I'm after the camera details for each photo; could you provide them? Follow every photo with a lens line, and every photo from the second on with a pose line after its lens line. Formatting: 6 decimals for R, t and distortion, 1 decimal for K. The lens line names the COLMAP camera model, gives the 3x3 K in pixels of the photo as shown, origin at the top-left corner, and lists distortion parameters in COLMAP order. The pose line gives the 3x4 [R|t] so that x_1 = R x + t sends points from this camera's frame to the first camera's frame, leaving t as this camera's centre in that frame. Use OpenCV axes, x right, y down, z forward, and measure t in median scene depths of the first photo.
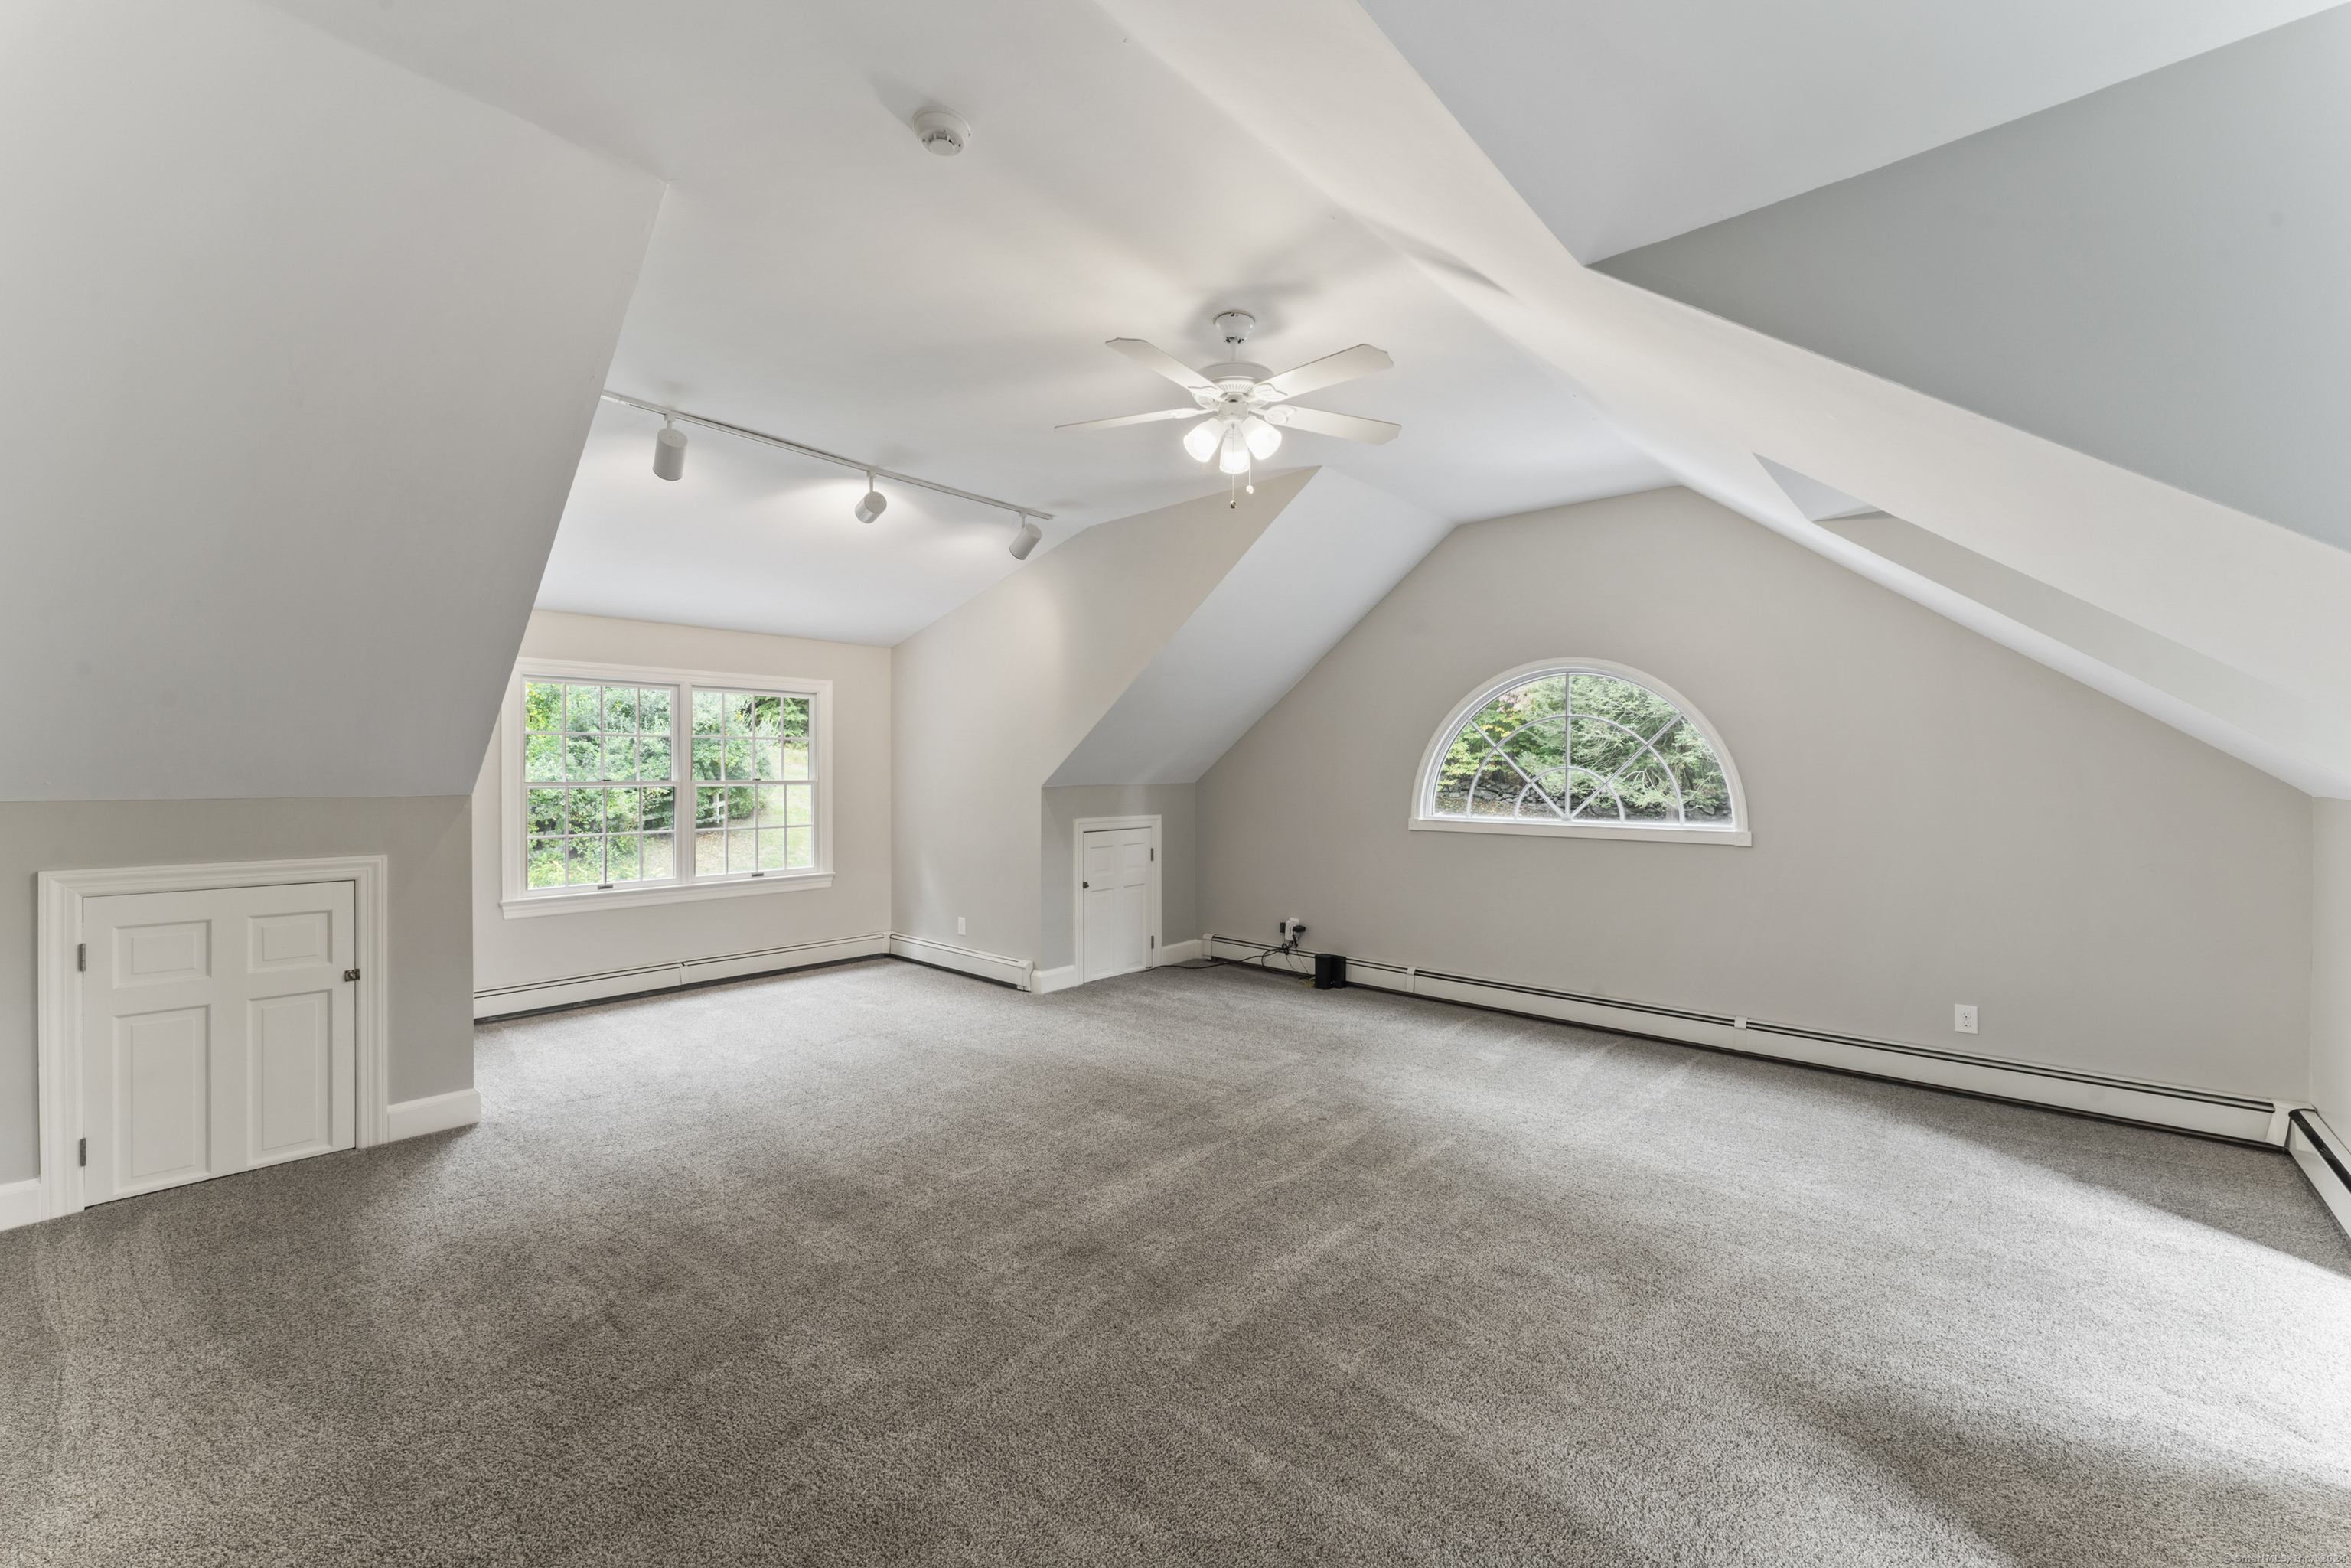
lens RADIAL K [[941.2, 0, 1173.6], [0, 941.2, 777.7], [0, 0, 1]] dist [0.004520, -0.000550]
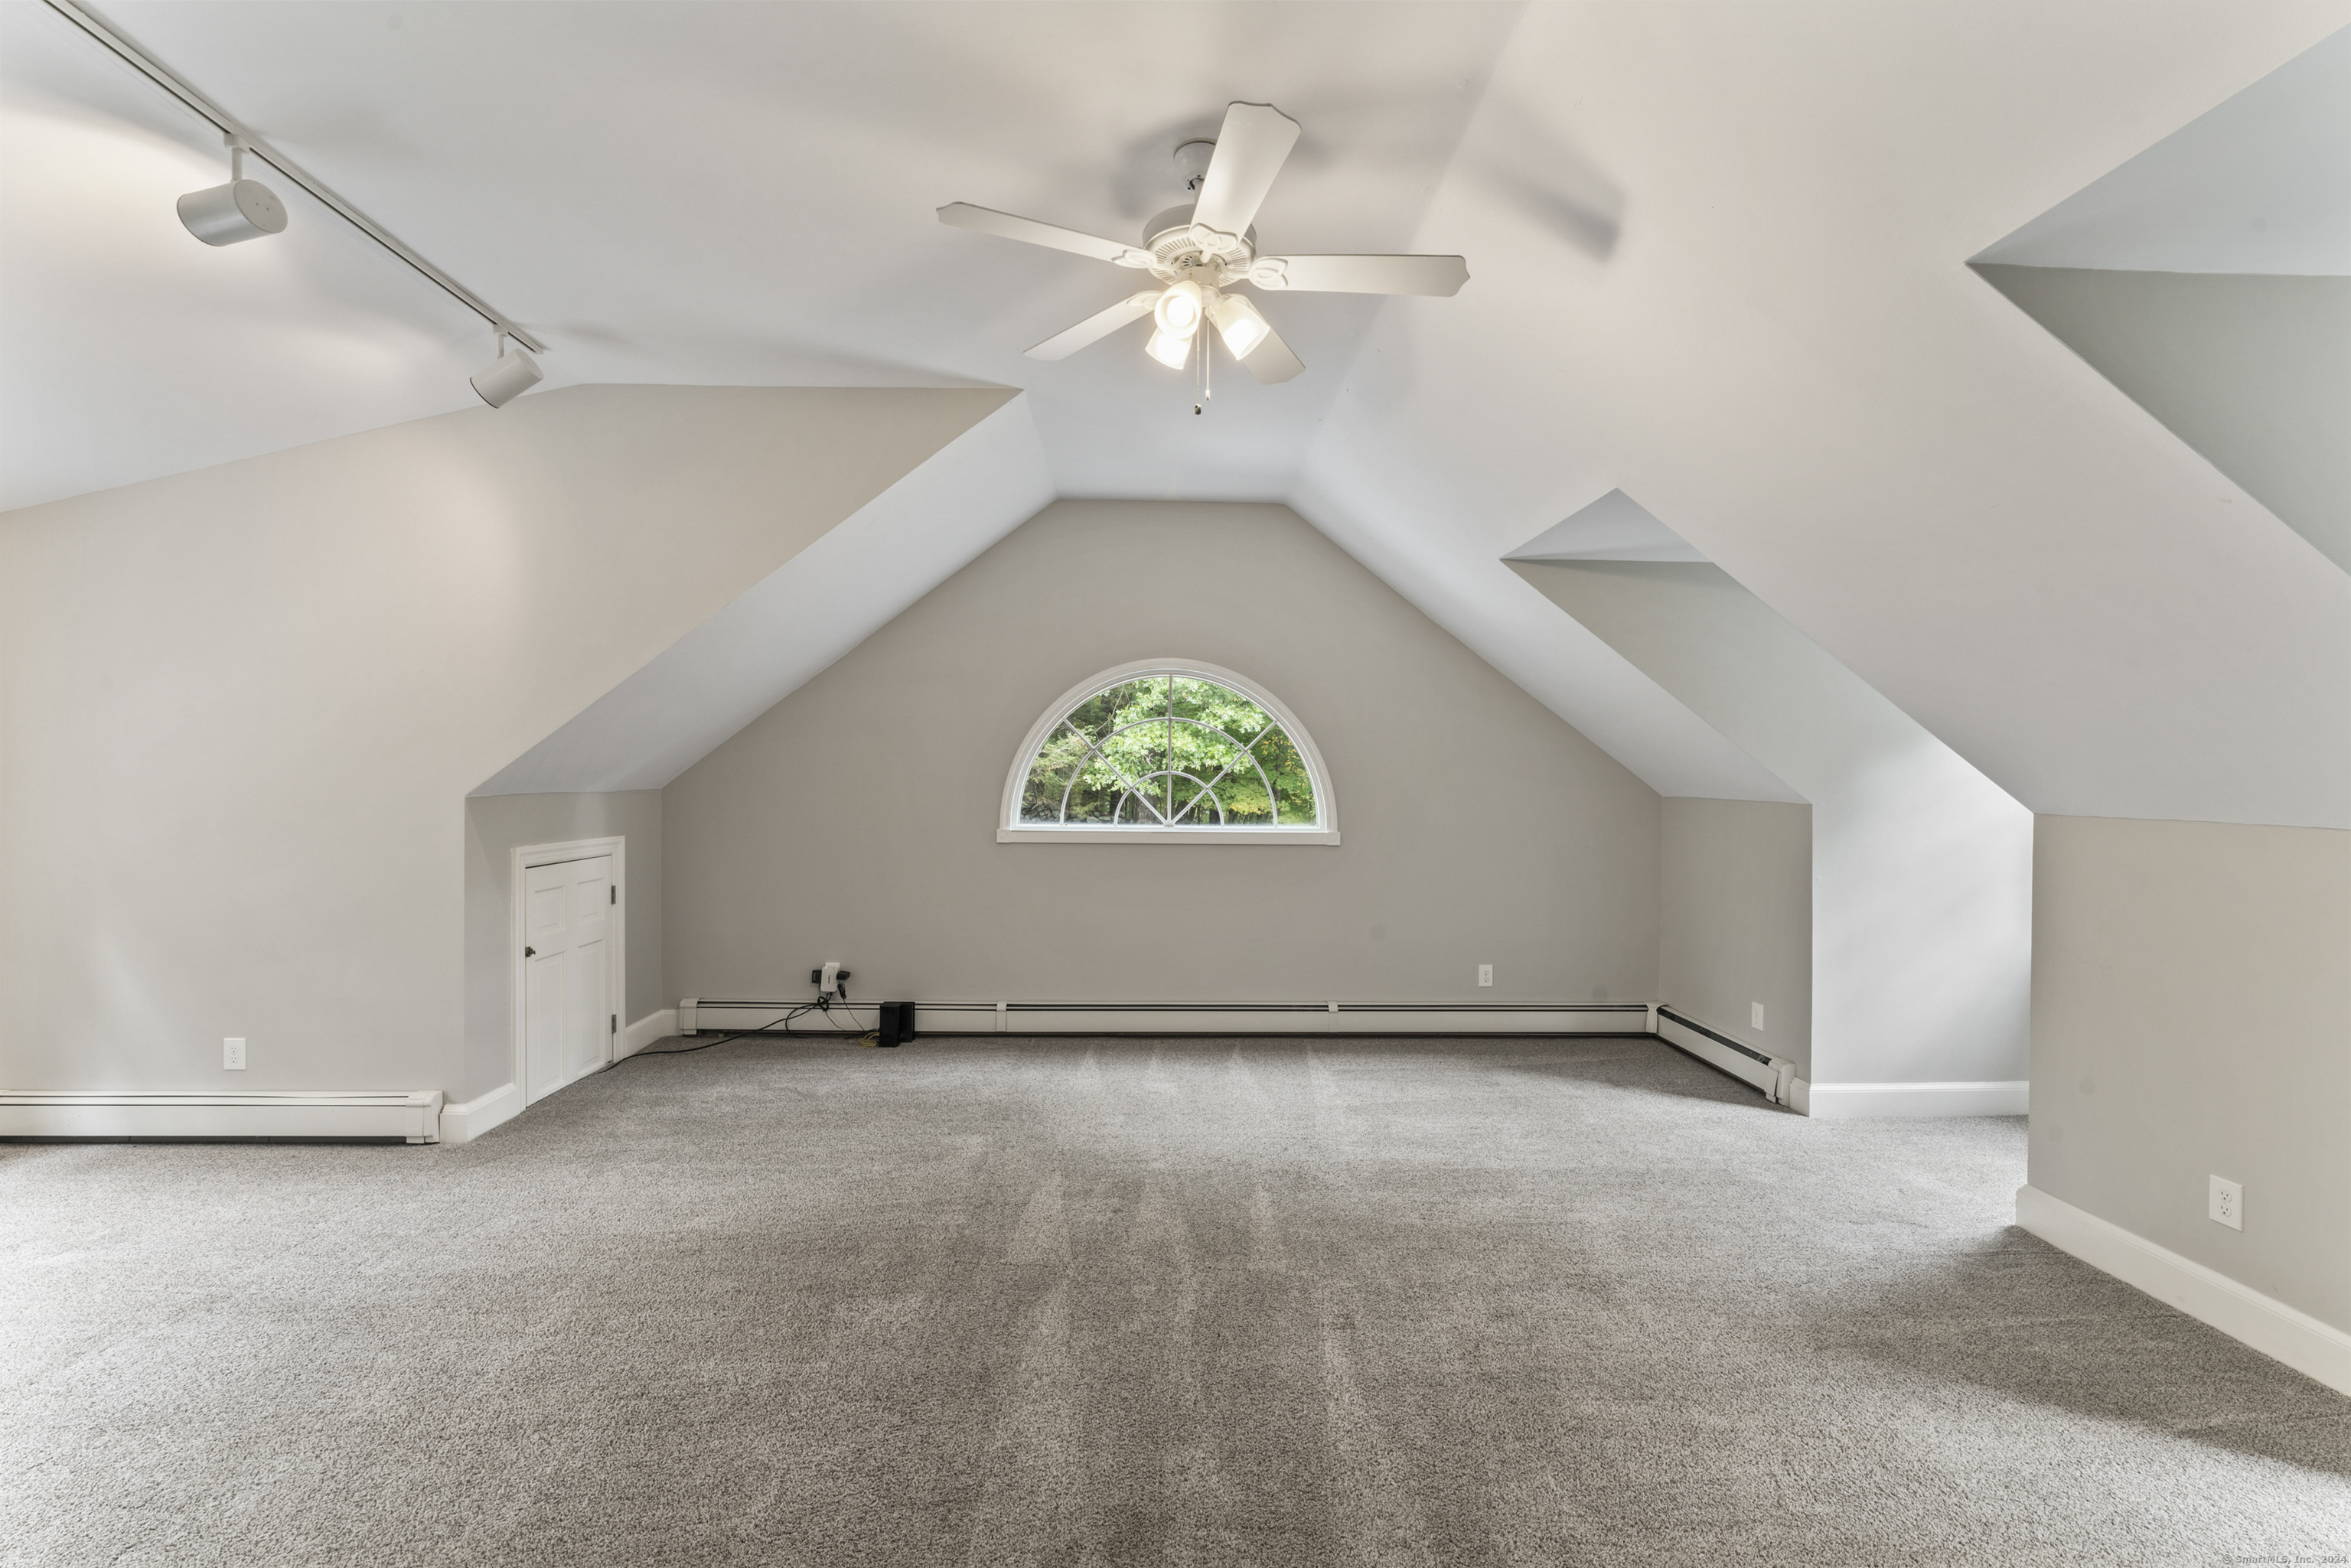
lens RADIAL K [[977.7, 0, 1175.2], [0, 977.7, 786.5], [0, 0, 1]] dist [-0.001716, -0.000402]
pose [[0.720116, -0.000942, 0.693853, -0.289327], [-0.003185, 0.999984, 0.004664, -0.000816], [-0.693847, -0.005568, 0.720101, 0.283011]]
